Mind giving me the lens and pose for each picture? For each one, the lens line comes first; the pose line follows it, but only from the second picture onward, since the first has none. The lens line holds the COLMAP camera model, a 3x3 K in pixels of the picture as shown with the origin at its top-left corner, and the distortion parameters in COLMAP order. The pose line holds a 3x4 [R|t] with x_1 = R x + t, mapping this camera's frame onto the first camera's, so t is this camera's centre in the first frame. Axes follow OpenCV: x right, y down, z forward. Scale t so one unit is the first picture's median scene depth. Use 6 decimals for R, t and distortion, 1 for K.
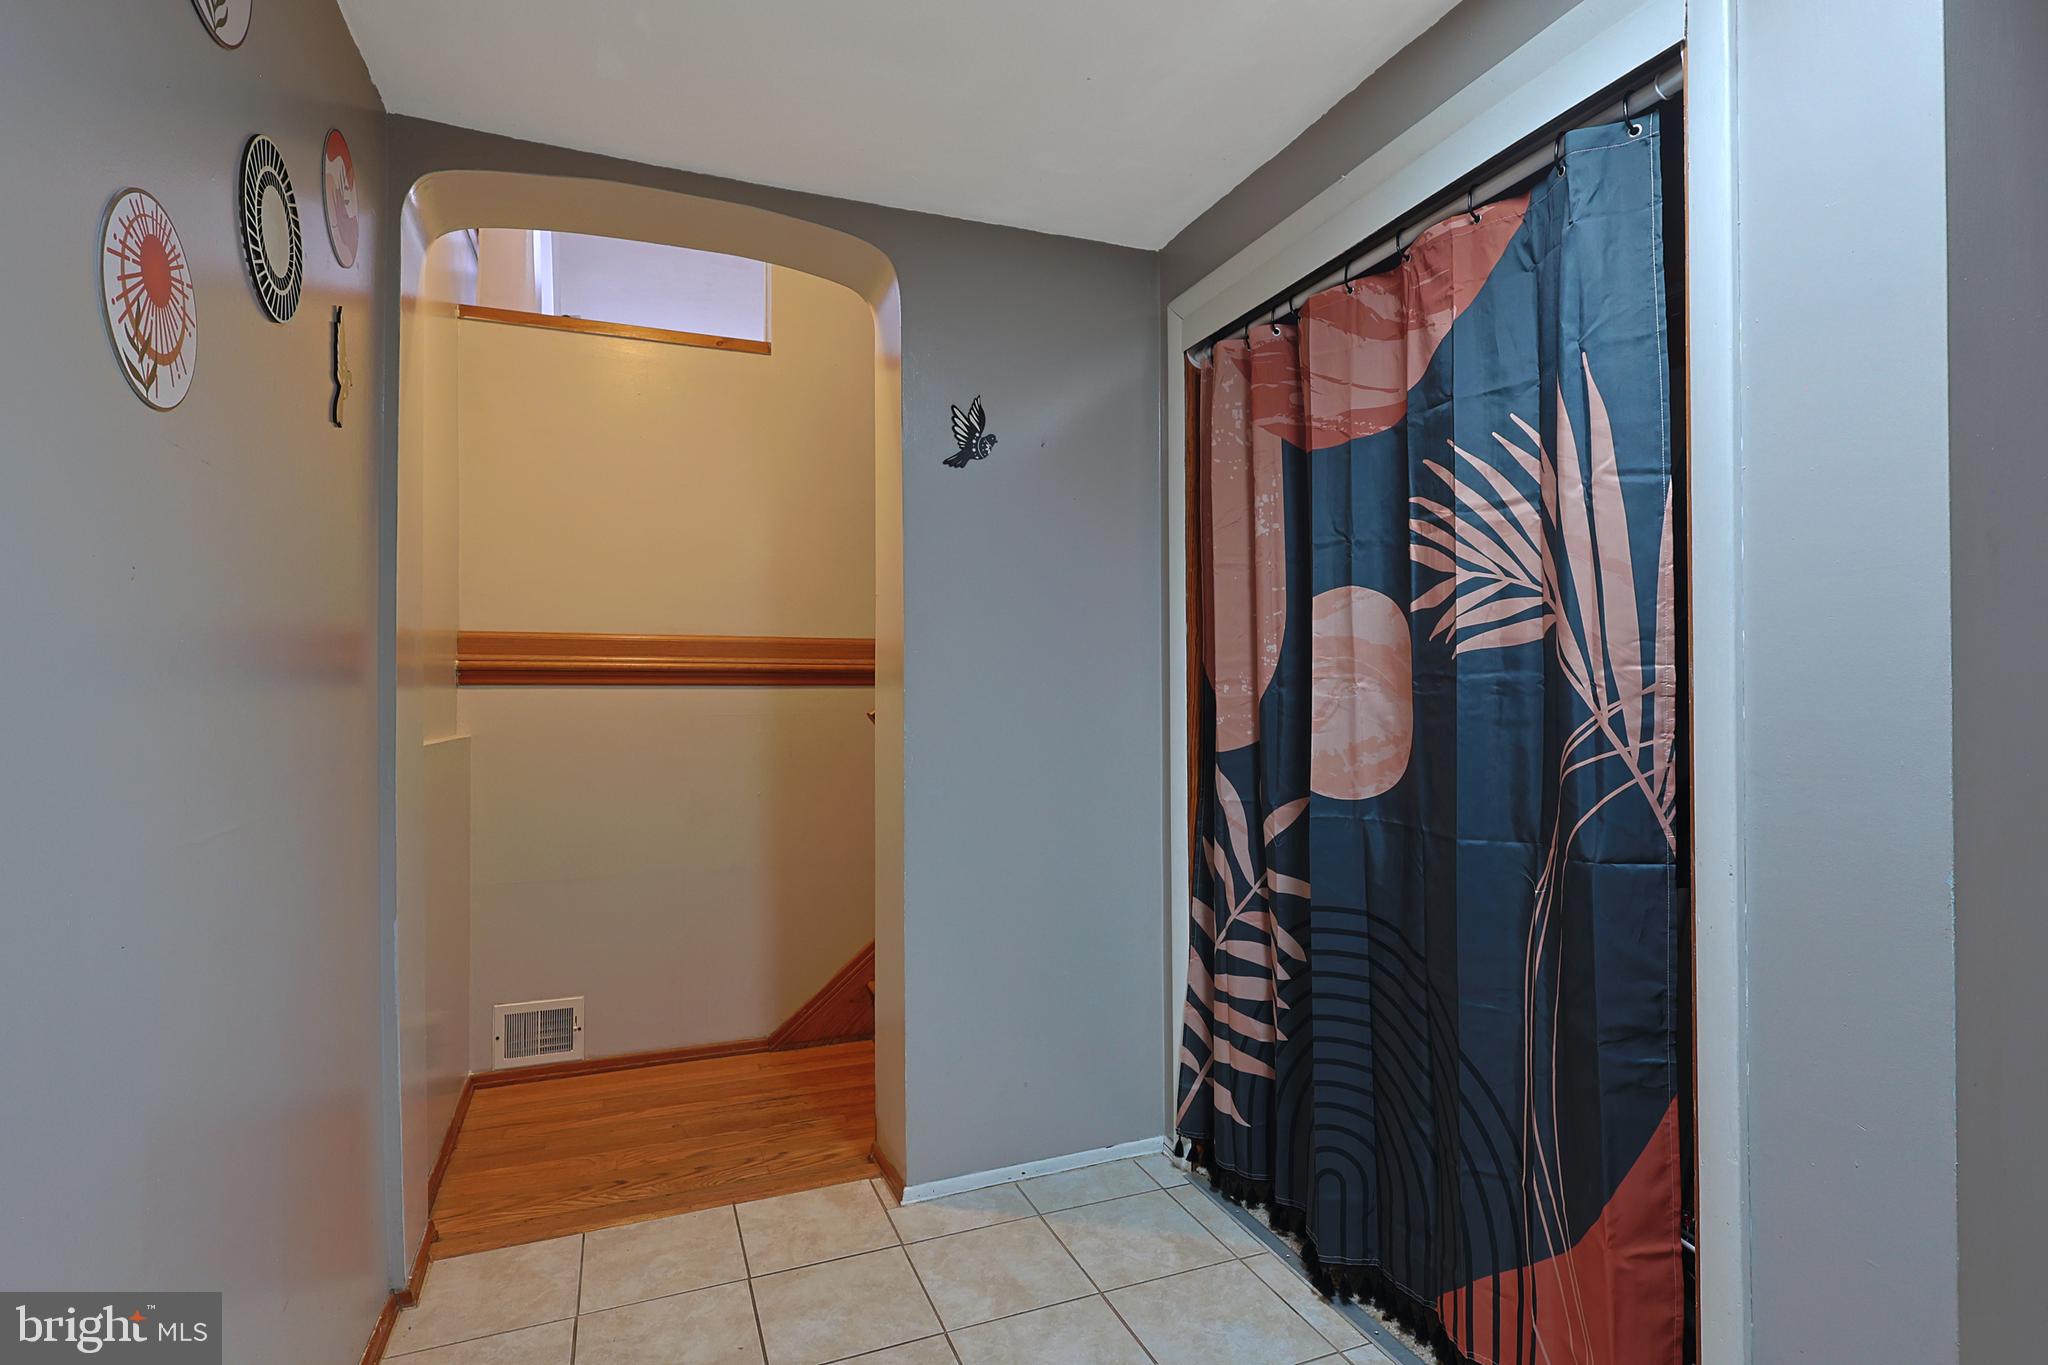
lens RADIAL K [[1014.4, 0, 1012.4], [0, 1014.4, 681.8], [0, 0, 1]] dist [0.001065, 0.000590]
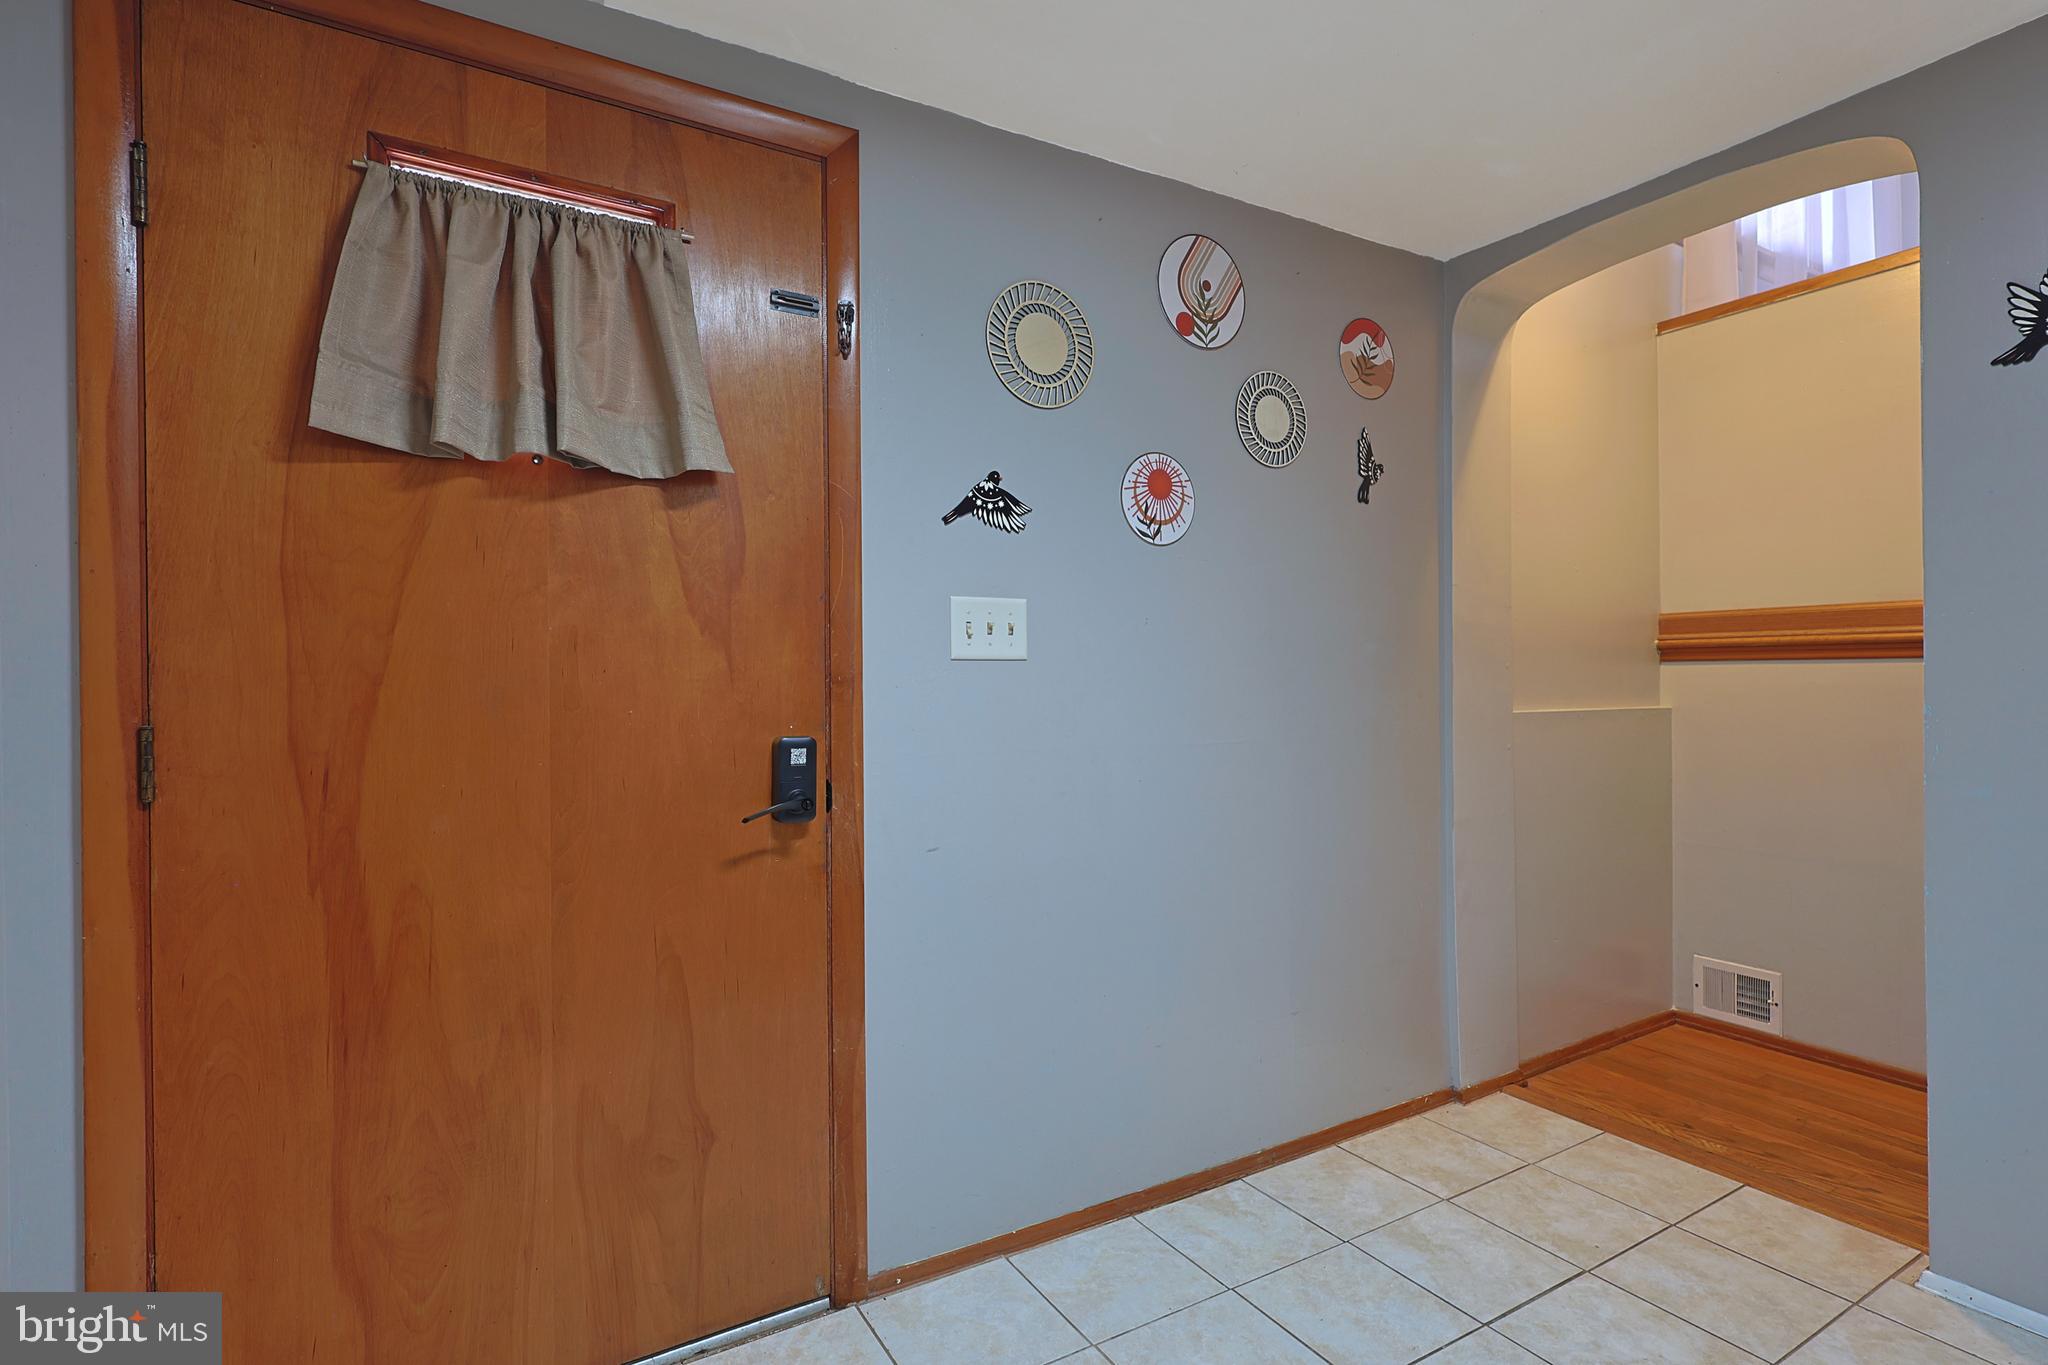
lens RADIAL K [[1014.4, 0, 1012.4], [0, 1014.4, 681.8], [0, 0, 1]] dist [0.001065, 0.000590]
pose [[0.138136, 0.006715, -0.990391, 0.584105], [0.019316, 0.999769, 0.009472, 0.001100], [0.990225, -0.020439, 0.137974, 0.159943]]
